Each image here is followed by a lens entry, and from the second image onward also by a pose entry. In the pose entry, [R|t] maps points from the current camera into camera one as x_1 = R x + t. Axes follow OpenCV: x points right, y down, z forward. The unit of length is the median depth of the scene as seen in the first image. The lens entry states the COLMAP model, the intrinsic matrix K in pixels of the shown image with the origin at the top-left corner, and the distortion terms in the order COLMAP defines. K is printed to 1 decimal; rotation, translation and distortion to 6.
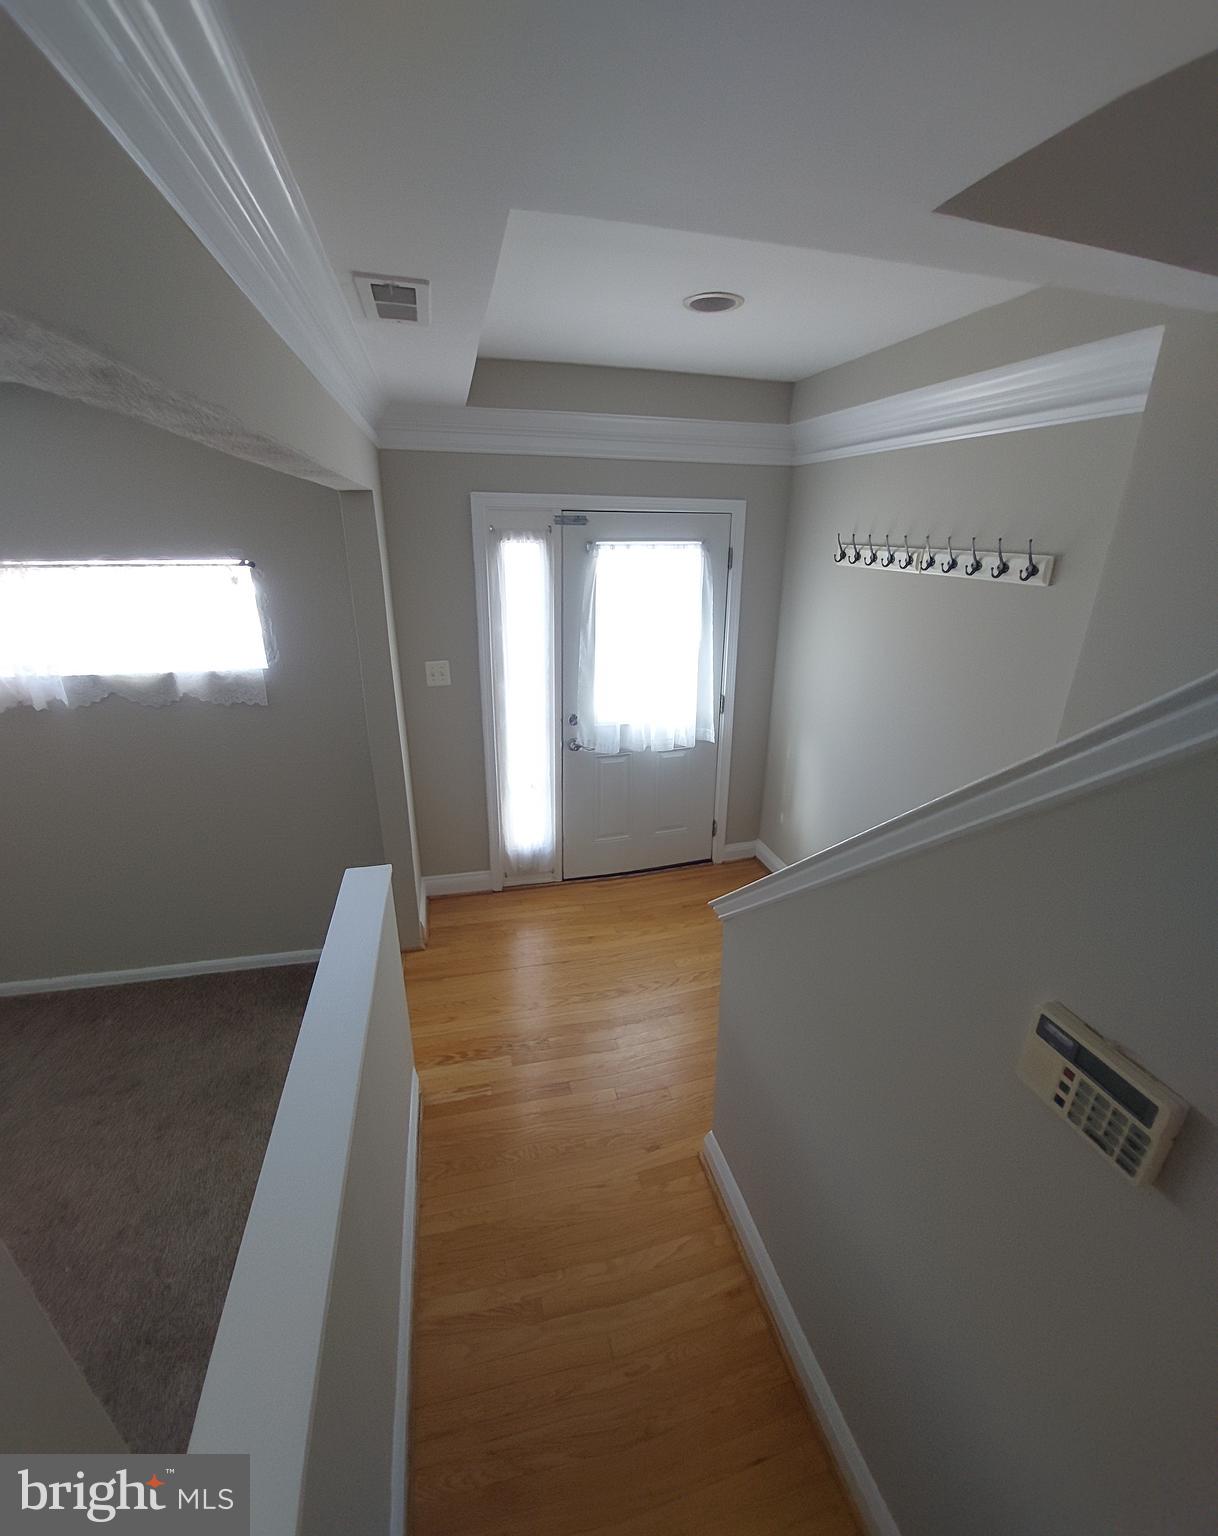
lens RADIAL K [[642.2, 0, 604.2], [0, 642.2, 767.3], [0, 0, 1]] dist [-0.017408, -0.000071]
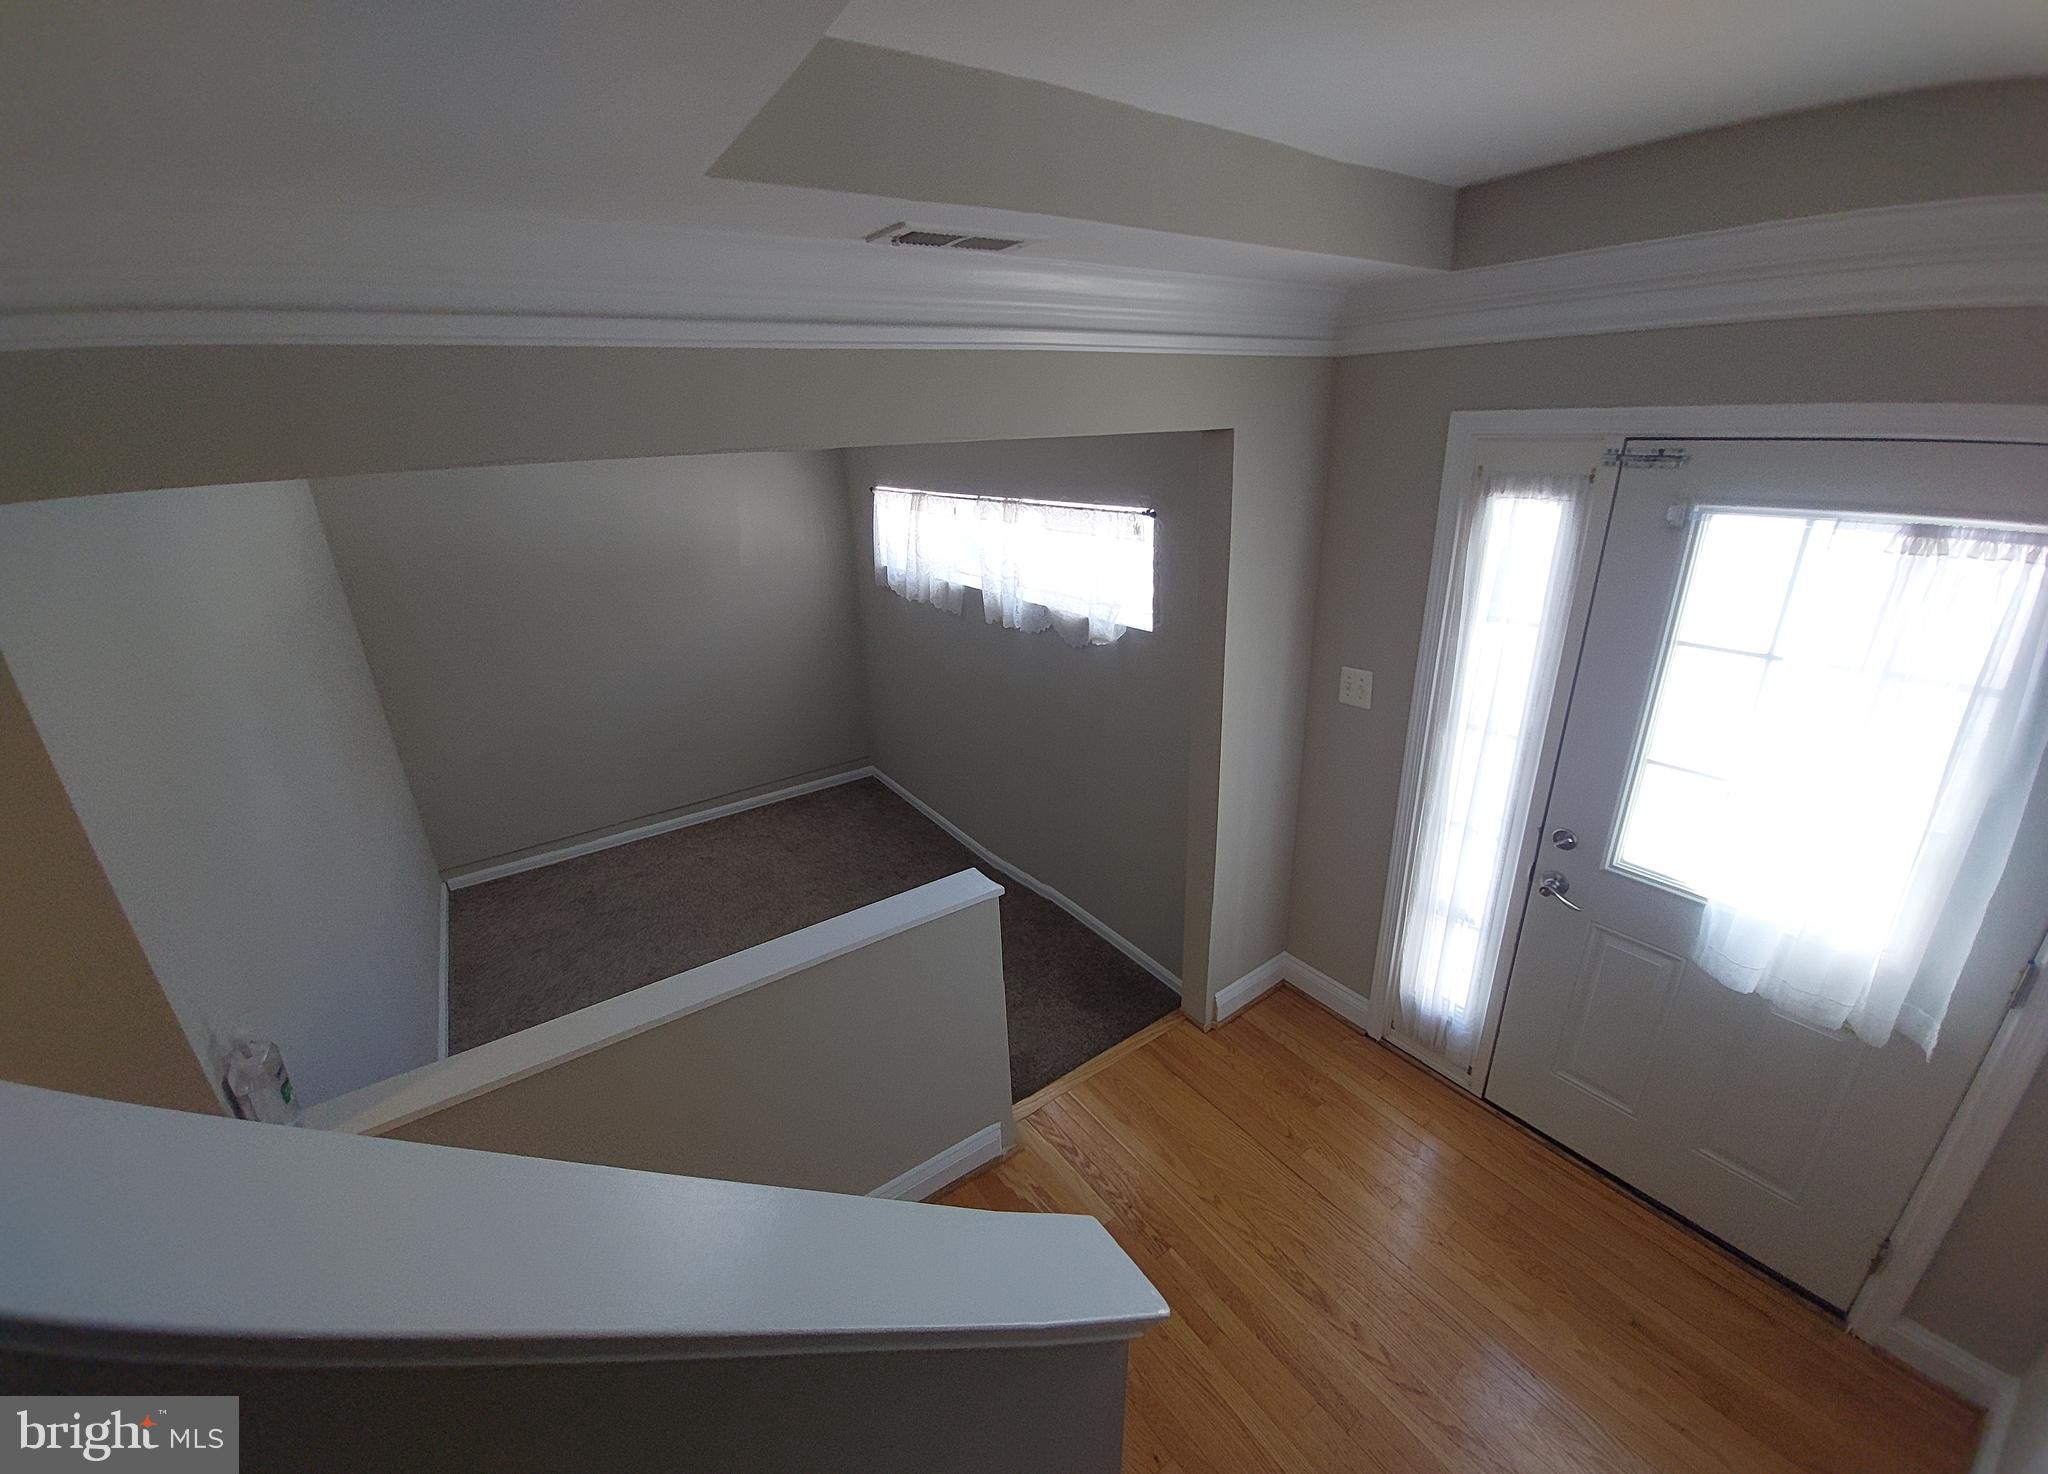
lens RADIAL K [[823.1, 0, 1025.5], [0, 823.1, 741.0], [0, 0, 1]] dist [-0.004695, -0.000579]
pose [[0.364892, 0.309427, -0.878128, 0.392460], [-0.286259, 0.934759, 0.210432, -0.182052], [0.885951, 0.174587, 0.429662, 0.353297]]
